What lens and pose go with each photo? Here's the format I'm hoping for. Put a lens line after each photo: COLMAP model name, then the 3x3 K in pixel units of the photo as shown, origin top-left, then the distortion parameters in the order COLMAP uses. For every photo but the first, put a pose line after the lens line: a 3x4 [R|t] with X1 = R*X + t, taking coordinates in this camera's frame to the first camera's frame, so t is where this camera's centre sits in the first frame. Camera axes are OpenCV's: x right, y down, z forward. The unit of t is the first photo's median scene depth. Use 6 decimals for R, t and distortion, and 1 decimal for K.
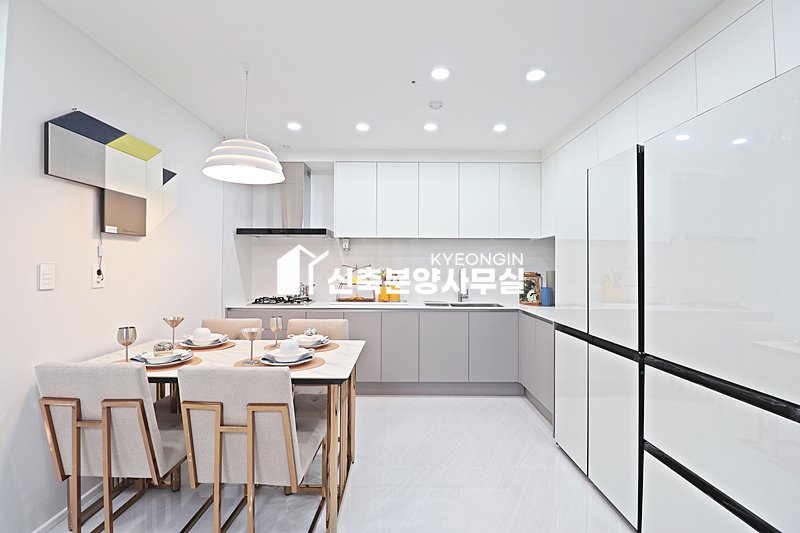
lens RADIAL K [[368.0, 0, 404.4], [0, 368.0, 260.7], [0, 0, 1]] dist [-0.007332, -0.008311]
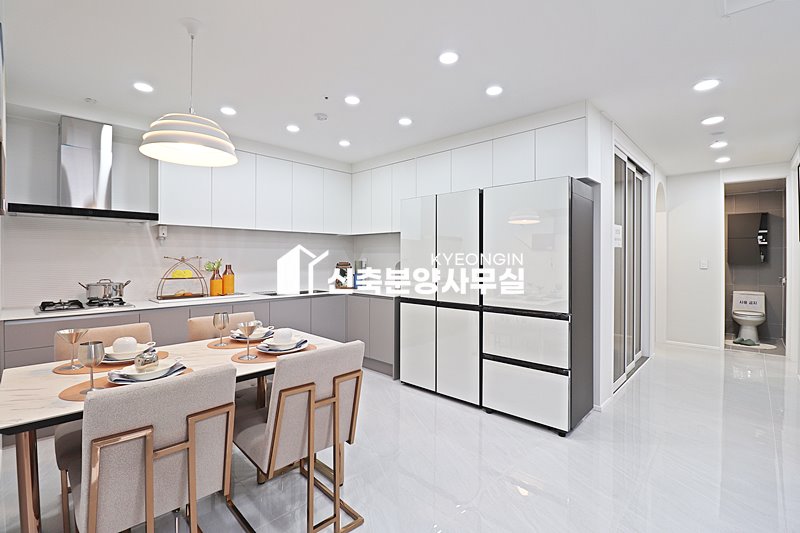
lens RADIAL K [[368.0, 0, 404.7], [0, 368.0, 258.5], [0, 0, 1]] dist [-0.007332, -0.008311]
pose [[0.689889, -0.006877, 0.723882, -0.682226], [-0.008727, 0.999803, 0.017815, -0.007351], [-0.723862, -0.018608, 0.689694, 0.021416]]
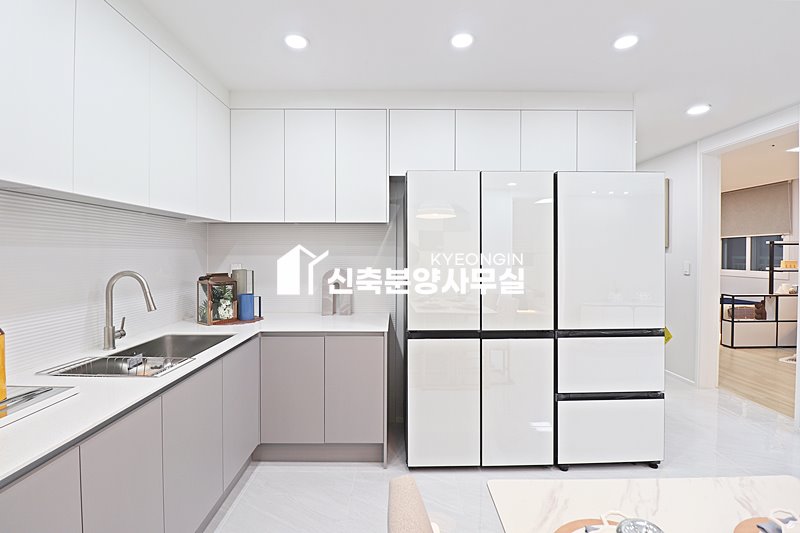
lens RADIAL K [[368.0, 0, 399.2], [0, 368.0, 255.5], [0, 0, 1]] dist [-0.007332, -0.008311]
pose [[0.003756, -0.018452, 0.999823, -0.506127], [-0.013184, 0.999742, 0.018500, -0.027274], [-0.999906, -0.013252, 0.003512, 1.162997]]
